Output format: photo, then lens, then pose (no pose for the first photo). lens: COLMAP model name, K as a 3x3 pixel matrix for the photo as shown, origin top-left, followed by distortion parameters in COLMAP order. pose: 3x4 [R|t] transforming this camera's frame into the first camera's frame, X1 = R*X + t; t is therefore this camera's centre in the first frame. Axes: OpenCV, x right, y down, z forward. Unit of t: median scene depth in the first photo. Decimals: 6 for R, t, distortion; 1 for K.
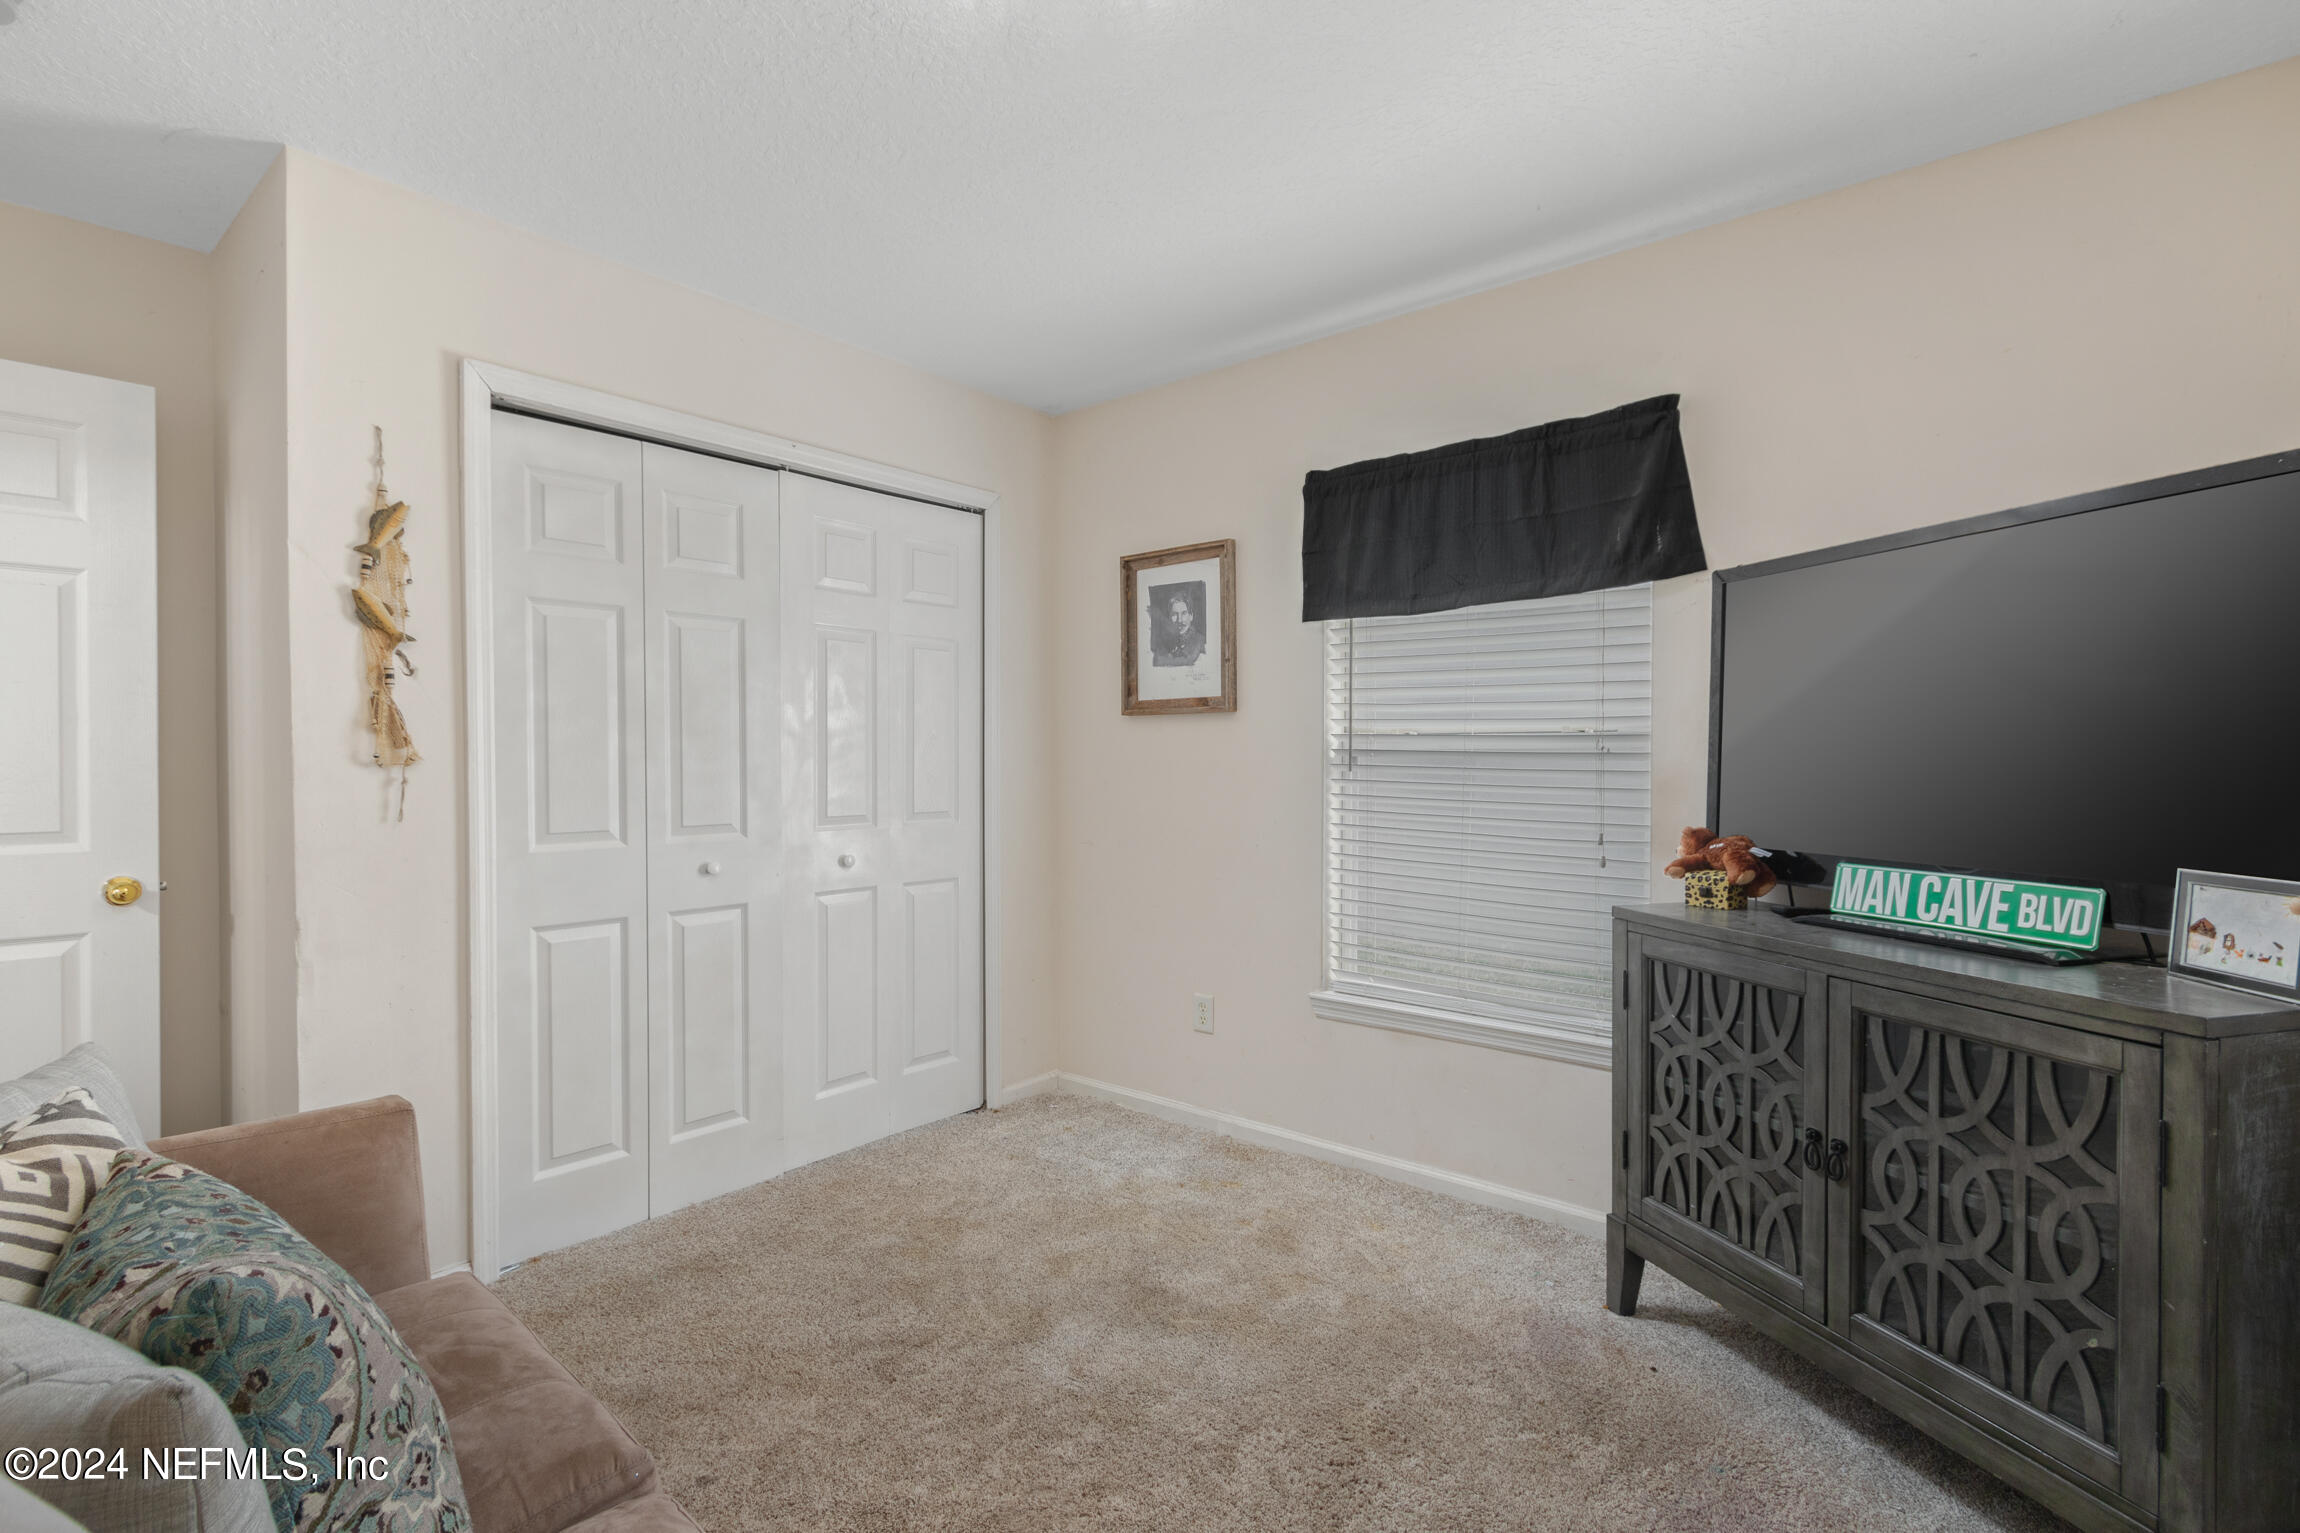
lens RADIAL K [[1099.5, 0, 1169.4], [0, 1099.5, 759.4], [0, 0, 1]] dist [0.004437, 0.000599]
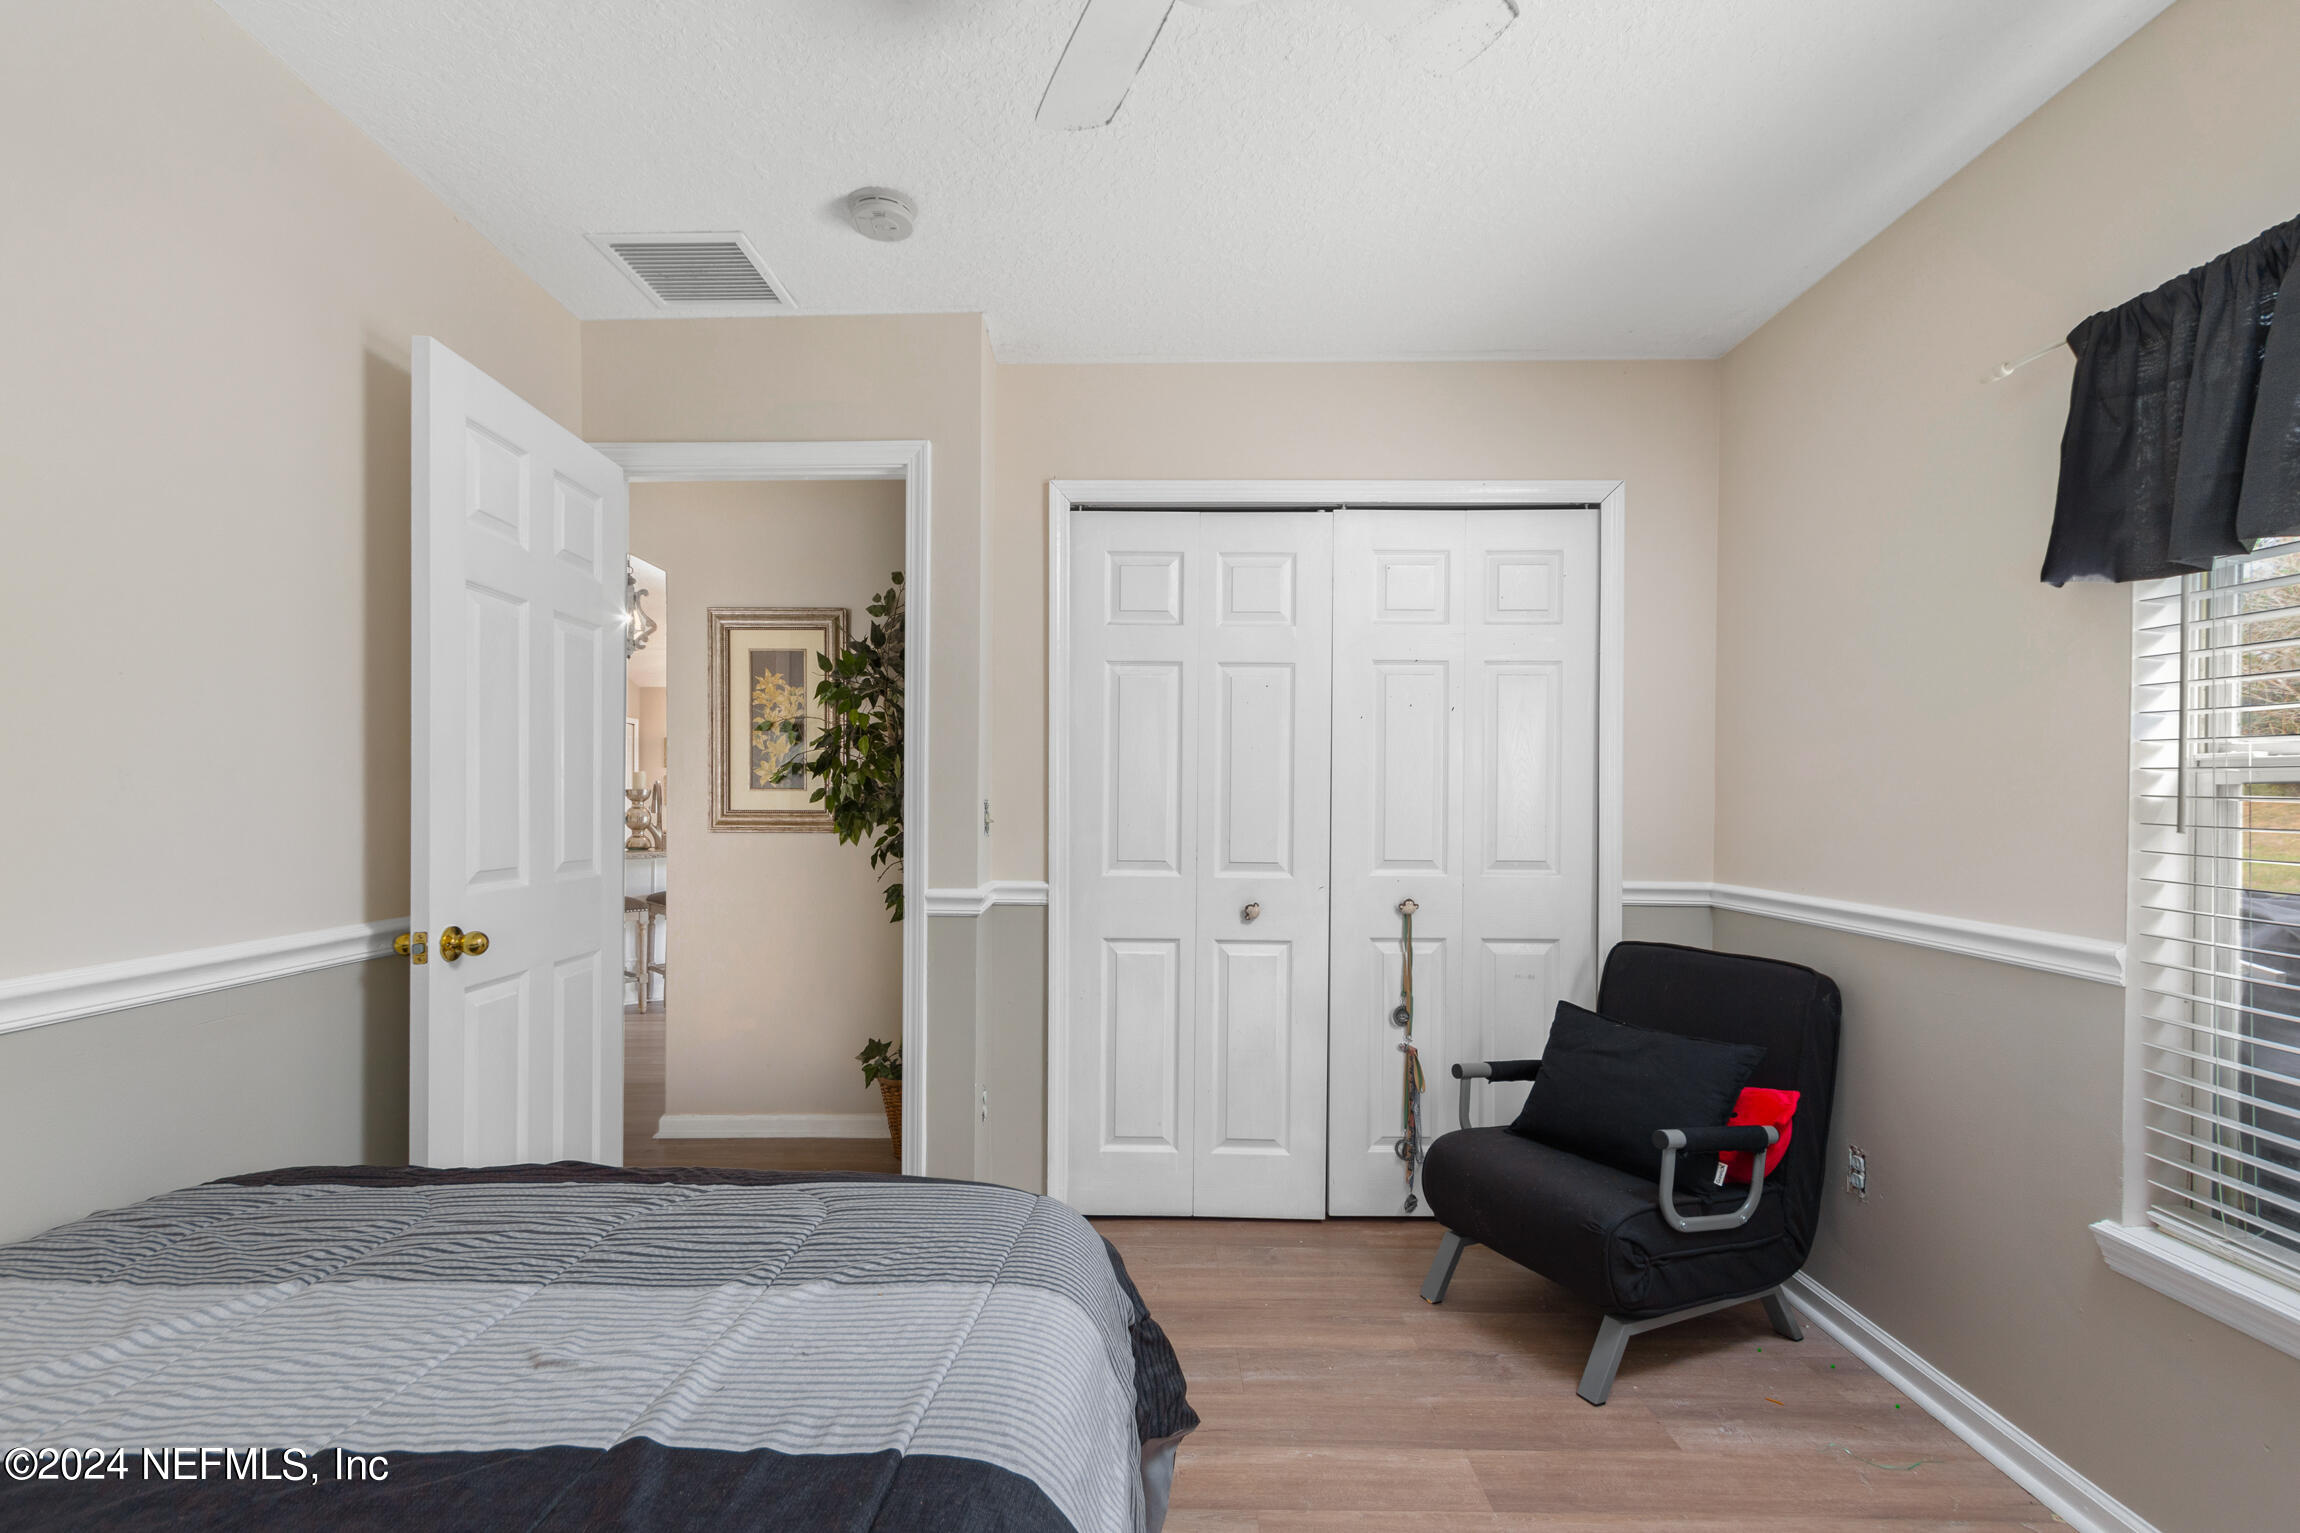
lens RADIAL K [[1099.5, 0, 1150.8], [0, 1099.5, 771.1], [0, 0, 1]] dist [0.004437, 0.000599]
pose [[0.611868, 0.000891, -0.790960, 0.341378], [-0.007478, 0.999961, -0.004659, -0.021093], [0.790925, 0.008765, 0.611851, 0.271801]]
